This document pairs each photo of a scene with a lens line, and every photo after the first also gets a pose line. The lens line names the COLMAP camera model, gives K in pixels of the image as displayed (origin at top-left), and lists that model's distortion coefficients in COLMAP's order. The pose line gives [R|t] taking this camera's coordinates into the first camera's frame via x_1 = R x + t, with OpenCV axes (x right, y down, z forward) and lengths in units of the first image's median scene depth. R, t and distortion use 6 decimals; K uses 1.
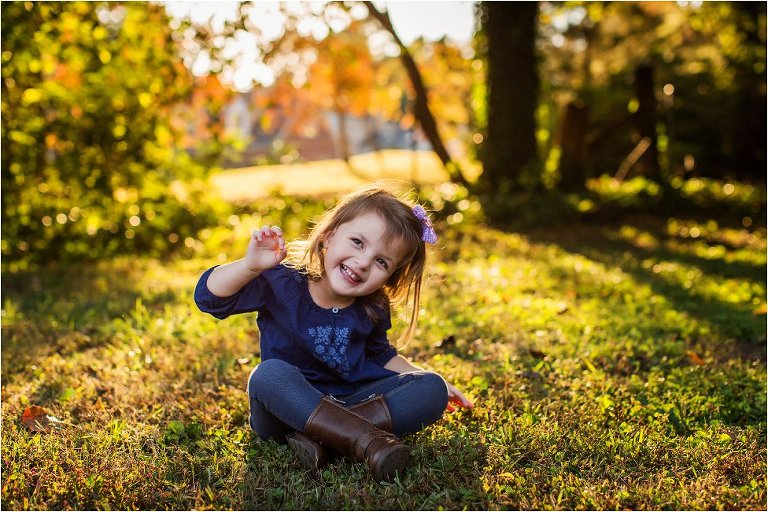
lens RADIAL K [[1115.0, 0, 384.4], [0, 1115.0, 251.3], [0, 0, 1]] dist [0.007126, 0.000000]
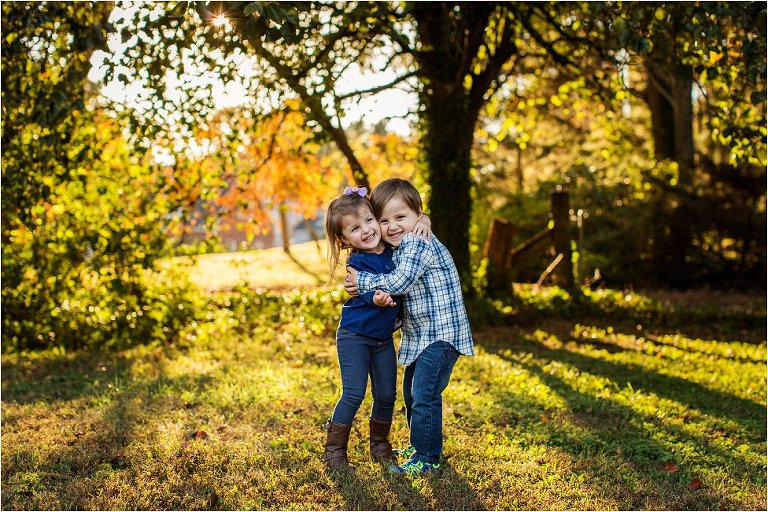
lens RADIAL K [[1115.0, 0, 385.1], [0, 1115.0, 257.9], [0, 0, 1]] dist [0.007126, 0.000000]
pose [[0.997937, 0.028966, 0.057290, -0.020423], [-0.024738, 0.997011, -0.073192, -0.005588], [-0.059239, 0.071624, 0.995671, -0.183312]]
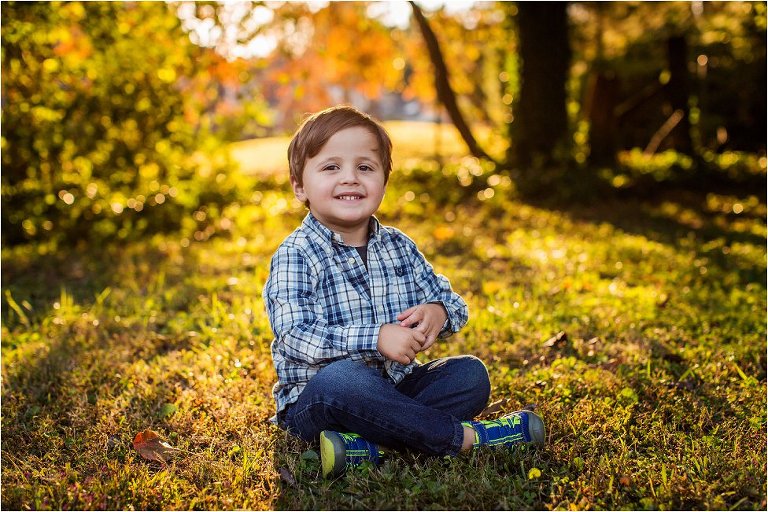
lens RADIAL K [[1115.0, 0, 384.8], [0, 1115.0, 259.6], [0, 0, 1]] dist [0.007126, 0.000000]
pose [[0.999994, -0.003337, -0.000736, -0.024114], [0.003359, 0.999463, 0.032604, -0.004337], [0.000627, -0.032607, 0.999468, 0.025815]]
